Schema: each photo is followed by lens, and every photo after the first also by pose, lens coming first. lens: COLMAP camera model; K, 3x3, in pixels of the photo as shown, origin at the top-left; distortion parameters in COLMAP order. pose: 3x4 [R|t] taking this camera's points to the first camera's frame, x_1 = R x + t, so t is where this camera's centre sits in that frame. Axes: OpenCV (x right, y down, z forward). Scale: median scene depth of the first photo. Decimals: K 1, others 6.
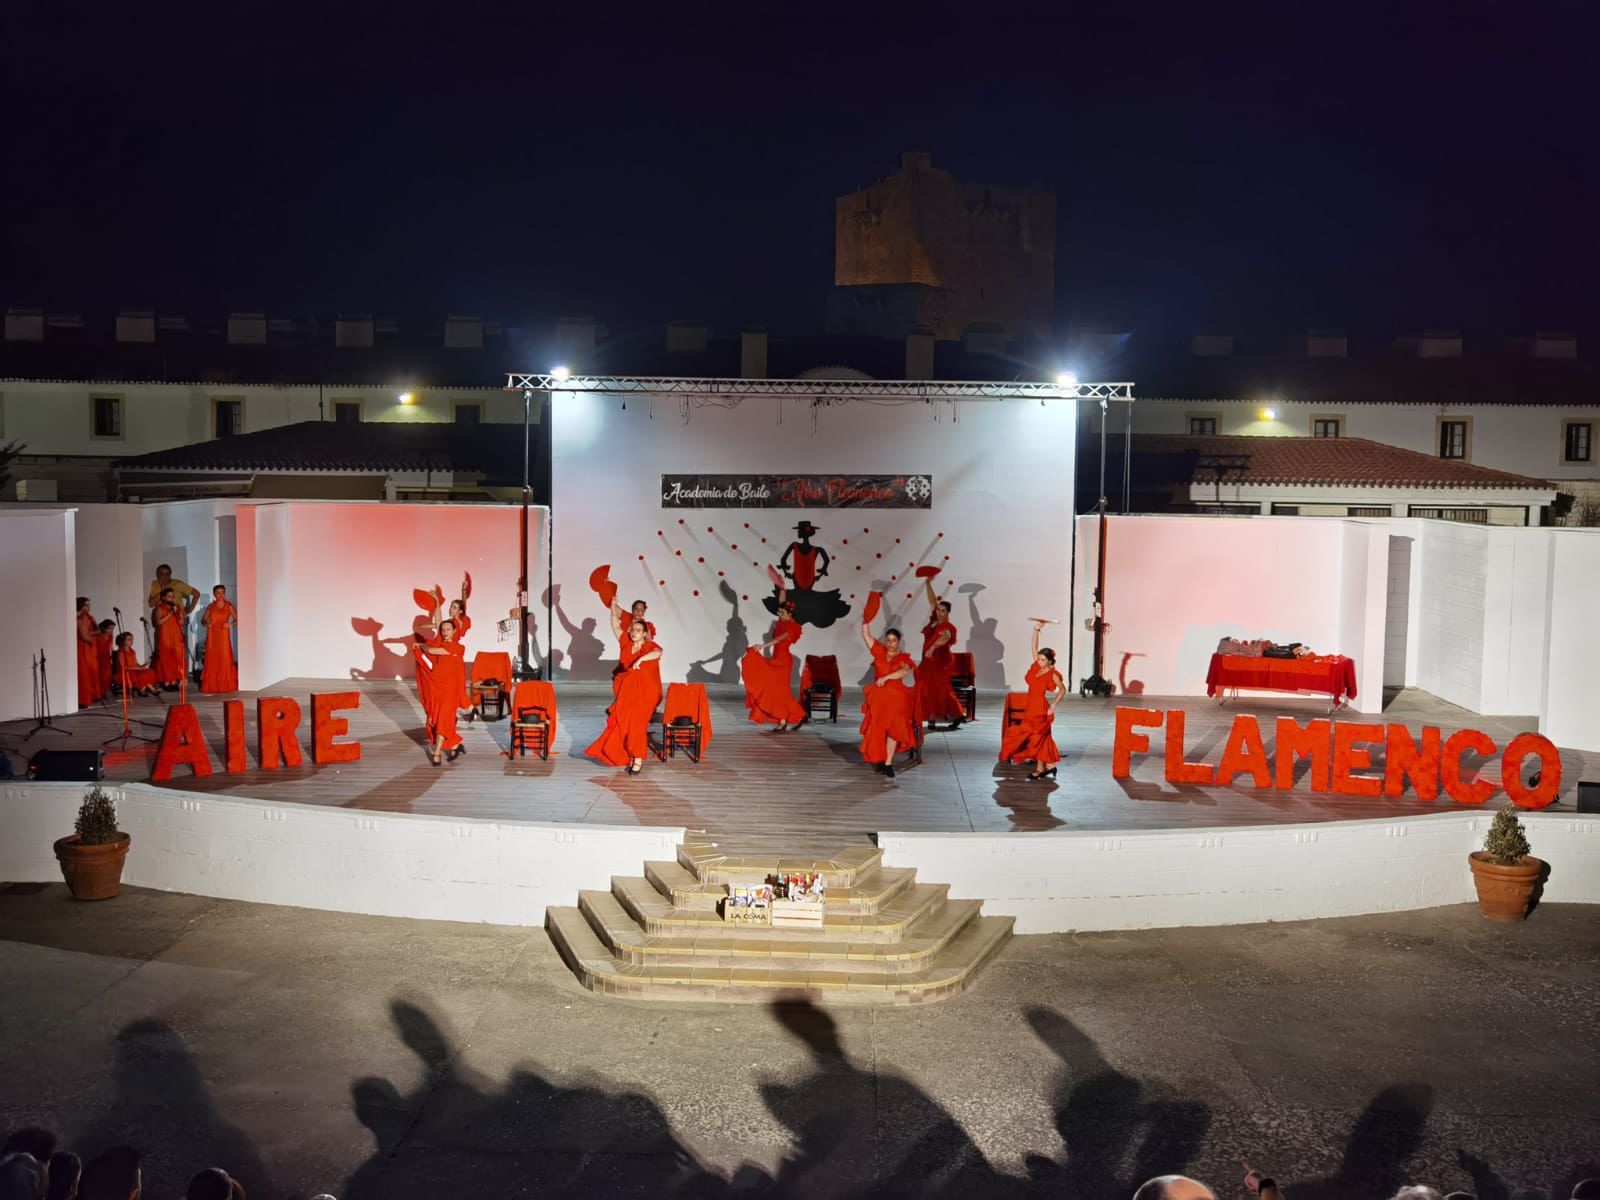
lens RADIAL K [[1881.7, 0, 802.8], [0, 1881.7, 606.4], [0, 0, 1]] dist [0.015820, 0.000000]
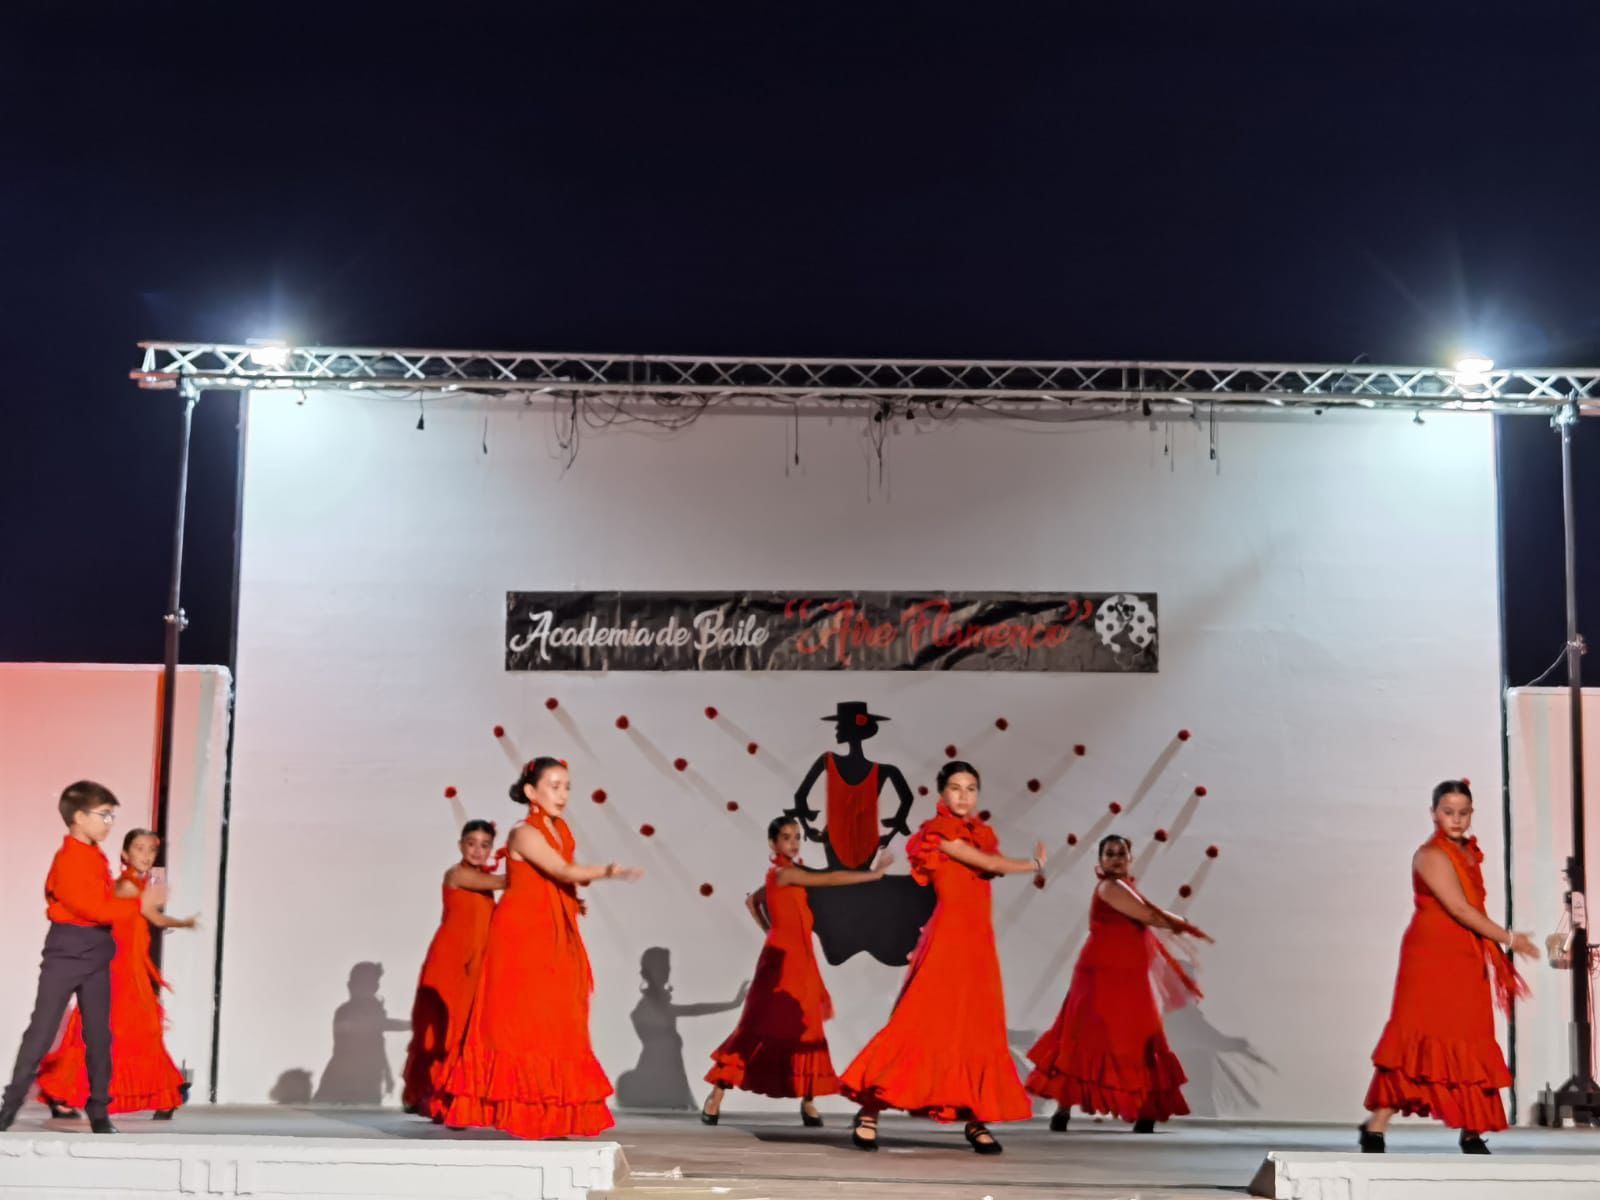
lens RADIAL K [[2979.0, 0, 799.0], [0, 2979.0, 588.2], [0, 0, 1]] dist [0.089953, 0.000000]
pose [[0.999356, 0.005739, 0.035418, -0.033967], [0.003375, 0.967709, -0.252046, 0.095225], [-0.035721, 0.252003, 0.967067, 0.361417]]
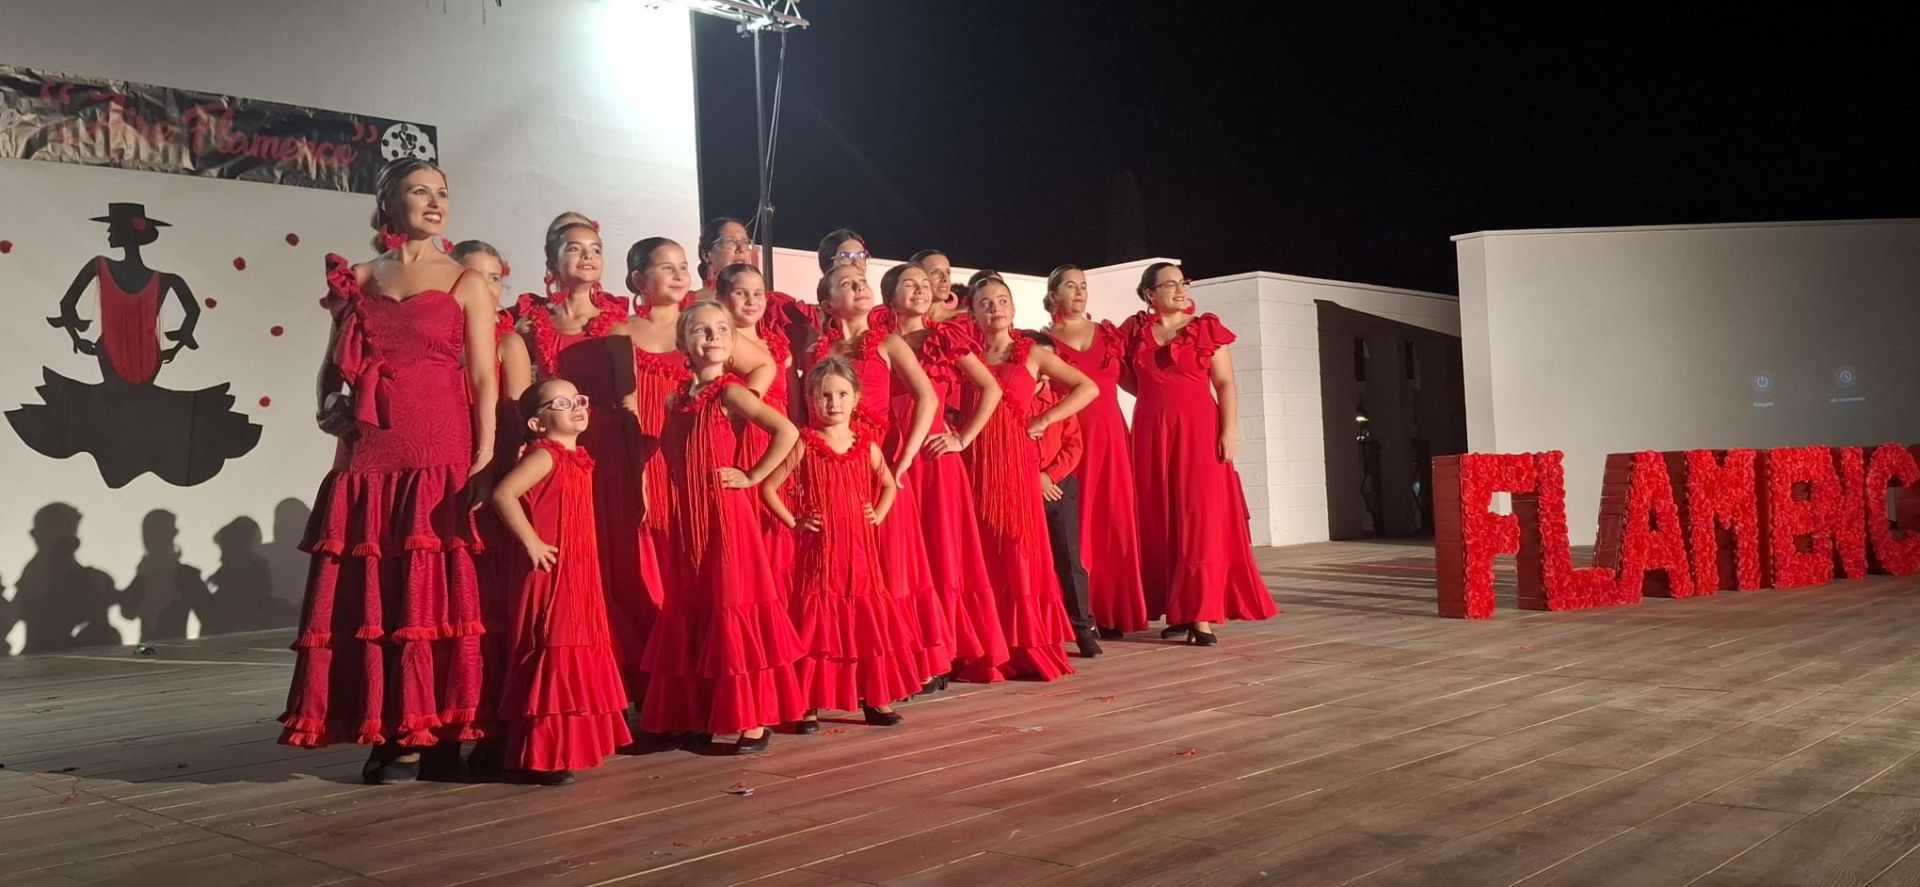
lens RADIAL K [[1528.4, 0, 958.8], [0, 1528.4, 429.4], [0, 0, 1]] dist [0.033338, -0.035038]
pose [[0.672263, -0.016279, 0.740133, -0.116391], [0.115923, 0.989740, -0.083525, 0.045056], [-0.731180, 0.141949, 0.667253, 0.676417]]
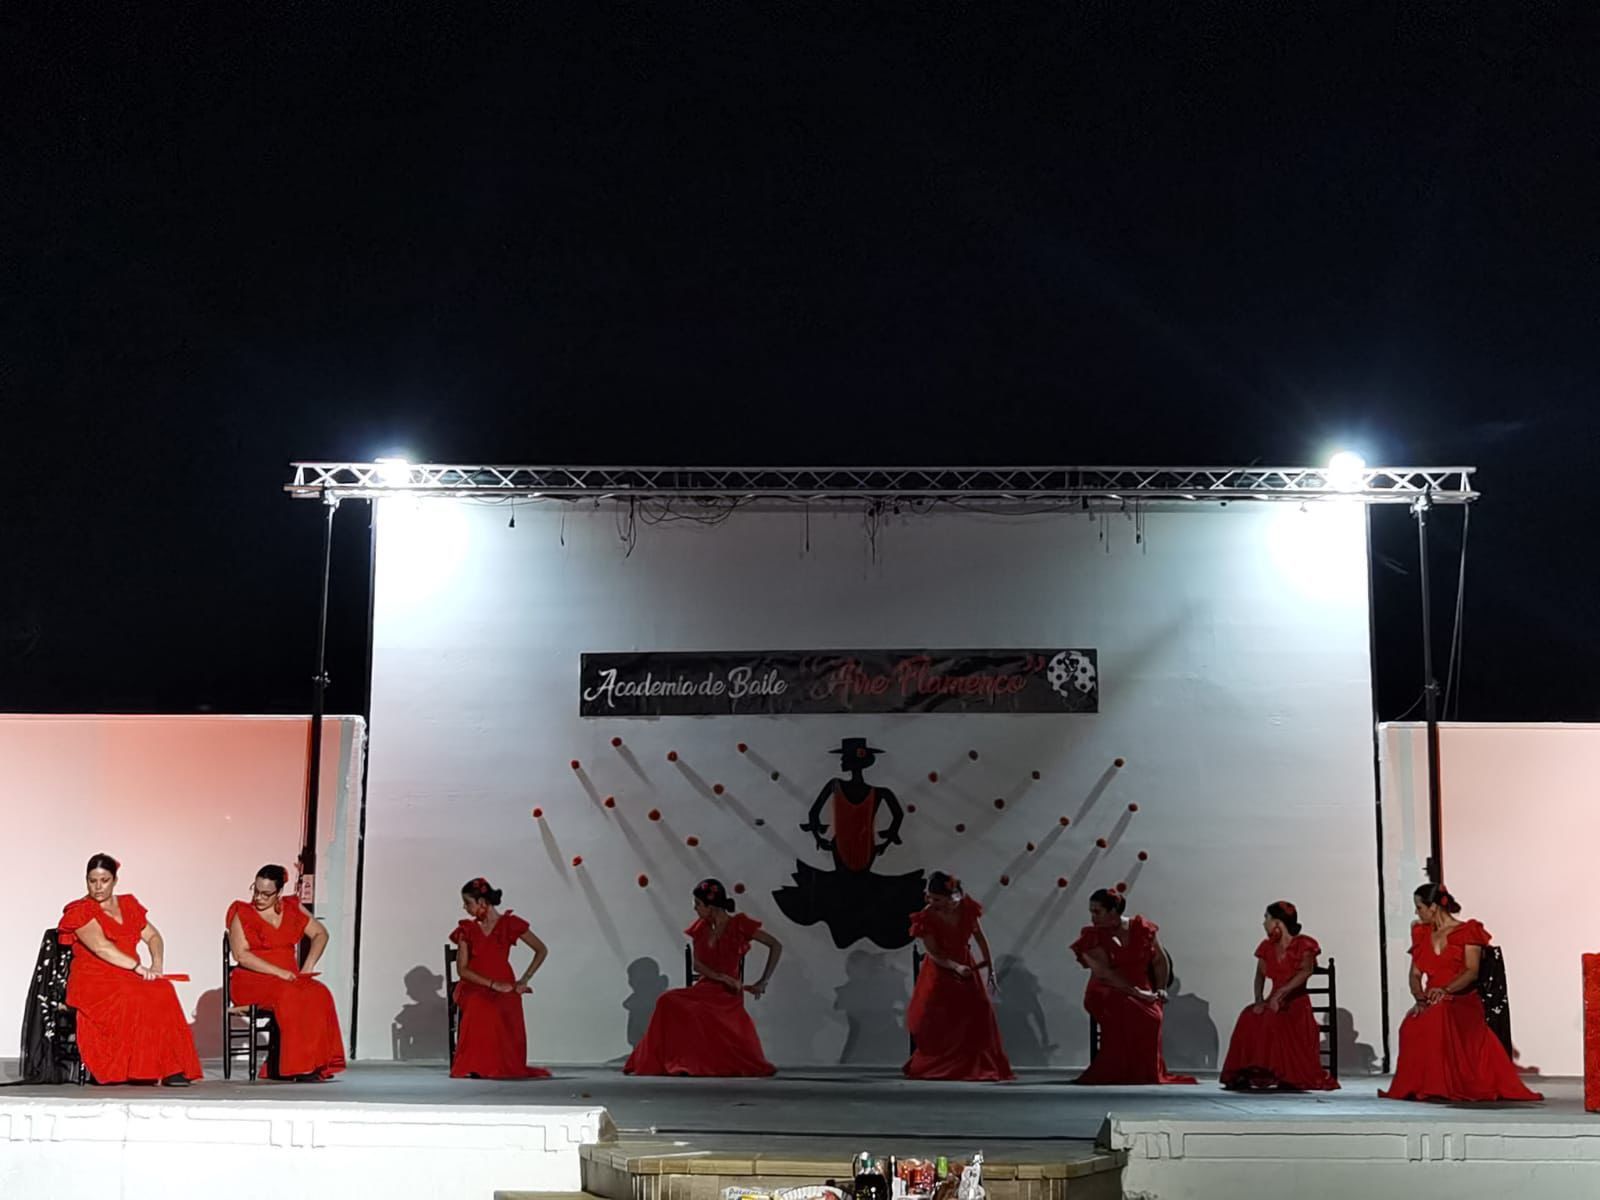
lens RADIAL K [[2416.2, 0, 782.4], [0, 2416.2, 570.3], [0, 0, 1]] dist [0.068379, 0.000000]
pose [[0.999975, -0.005740, -0.004121, -0.015819], [0.004395, 0.961881, -0.273432, 0.092556], [0.005533, 0.273407, 0.961883, 0.343949]]
